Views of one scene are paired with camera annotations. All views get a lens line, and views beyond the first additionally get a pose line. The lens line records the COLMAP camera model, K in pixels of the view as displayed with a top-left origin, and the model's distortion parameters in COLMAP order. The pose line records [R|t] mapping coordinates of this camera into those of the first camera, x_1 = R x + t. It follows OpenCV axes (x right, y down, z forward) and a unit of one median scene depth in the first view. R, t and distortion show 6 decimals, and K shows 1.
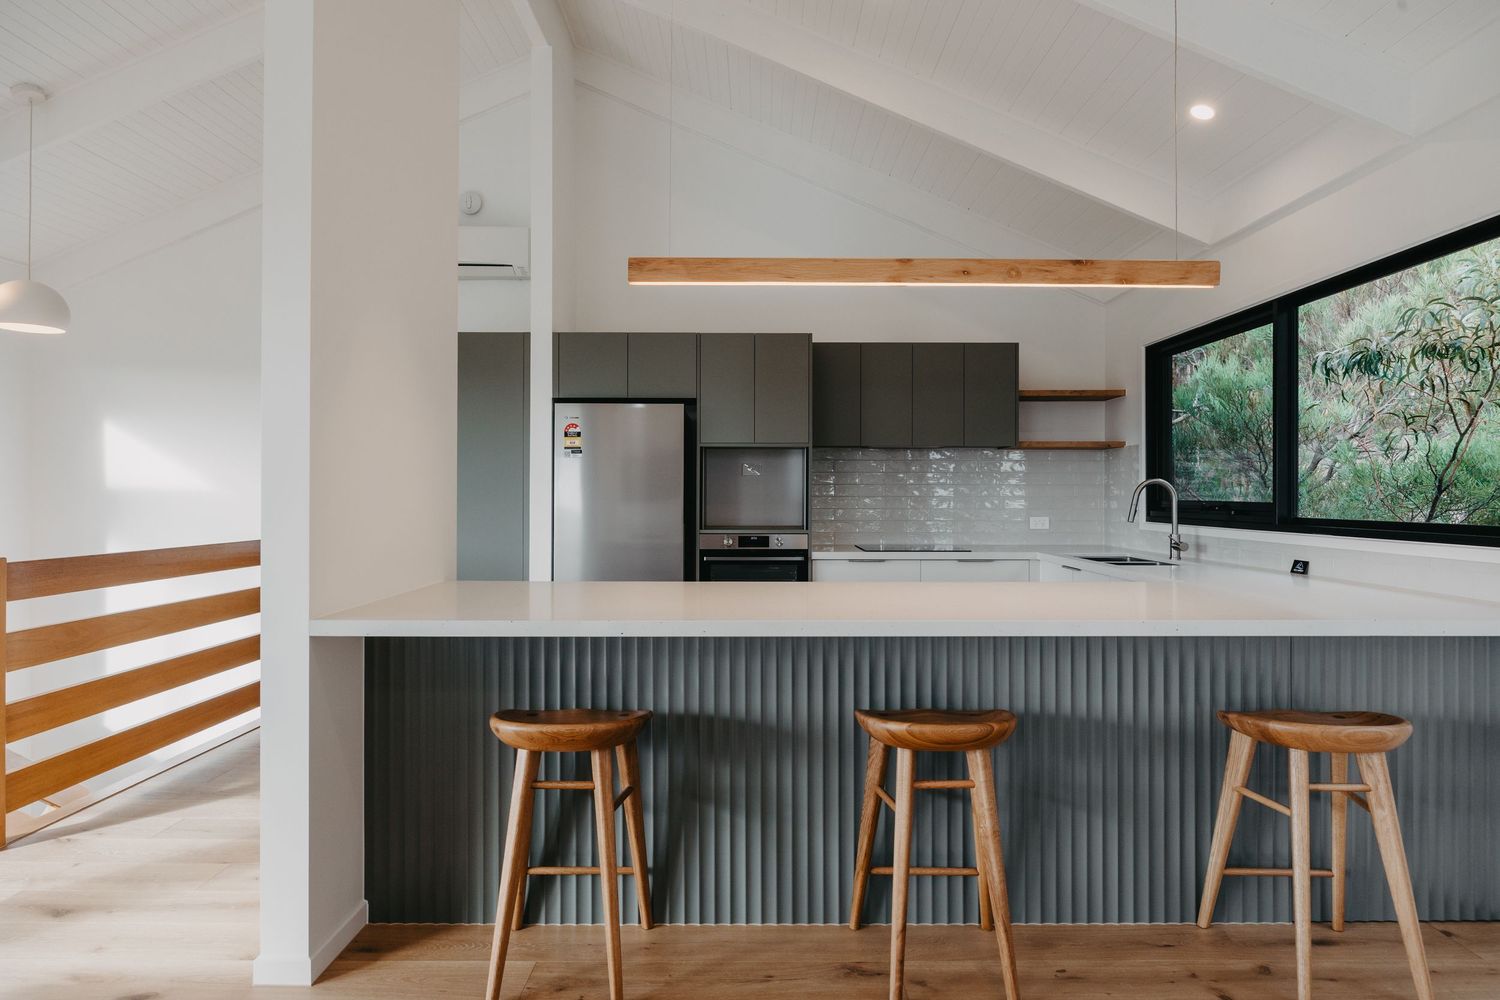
lens RADIAL K [[832.4, 0, 750.7], [0, 832.4, 489.2], [0, 0, 1]] dist [0.006815, 0.001386]
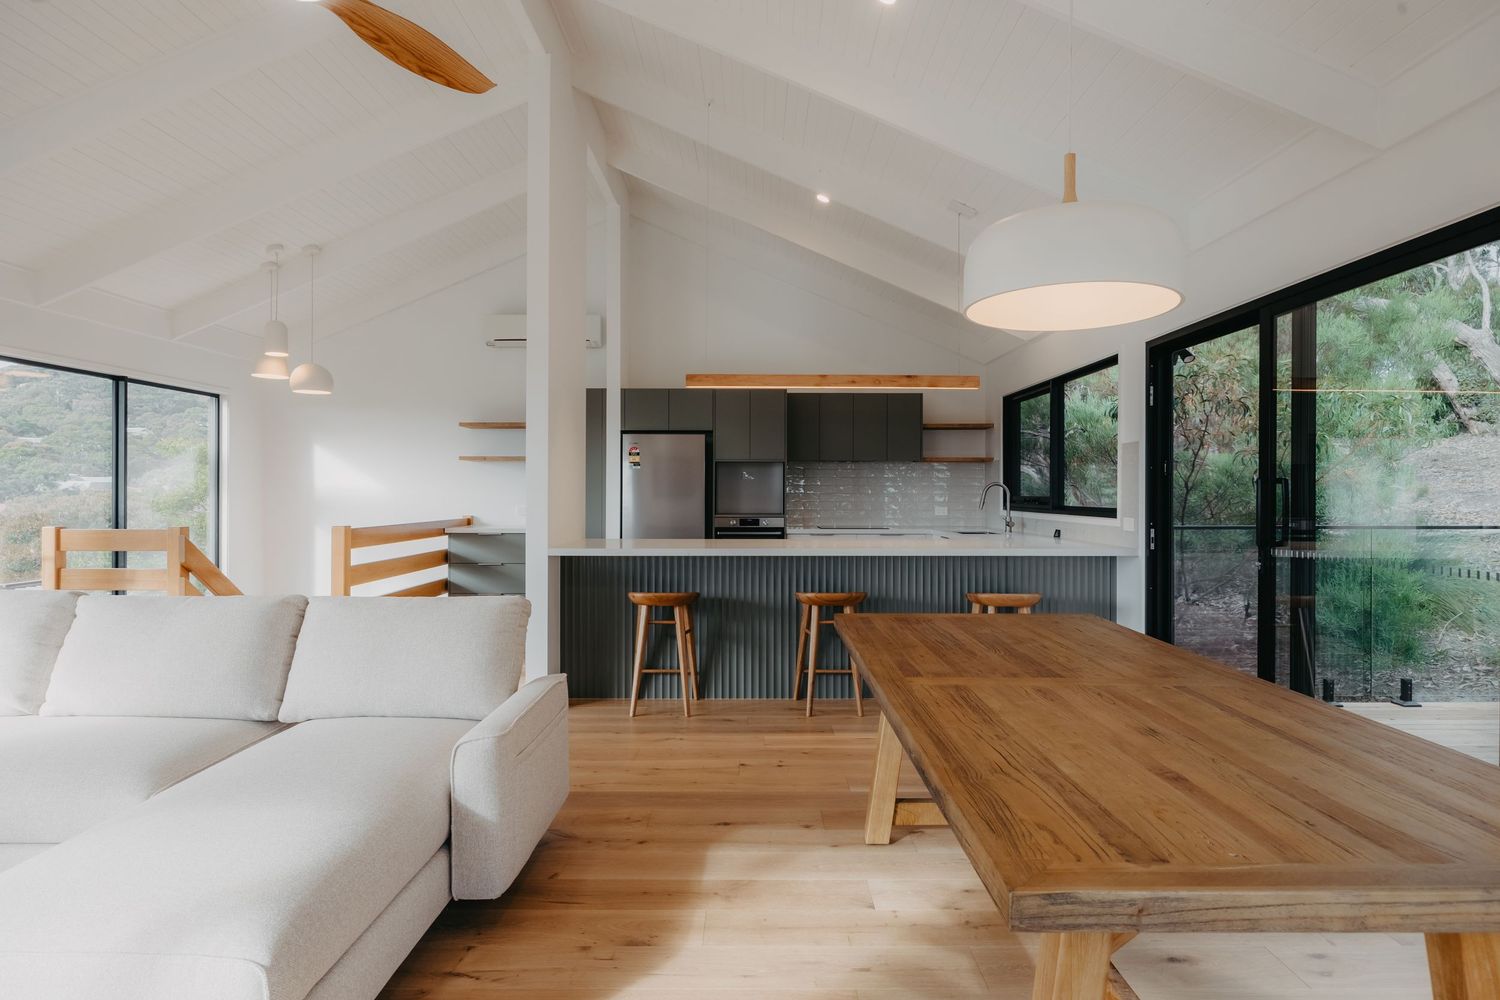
lens RADIAL K [[832.4, 0, 751.1], [0, 832.4, 494.2], [0, 0, 1]] dist [0.006815, 0.001386]
pose [[1.000000, 0.000342, 0.000909, 0.007943], [-0.000349, 0.999970, 0.007683, -0.002784], [-0.000906, -0.007684, 0.999970, -0.839830]]
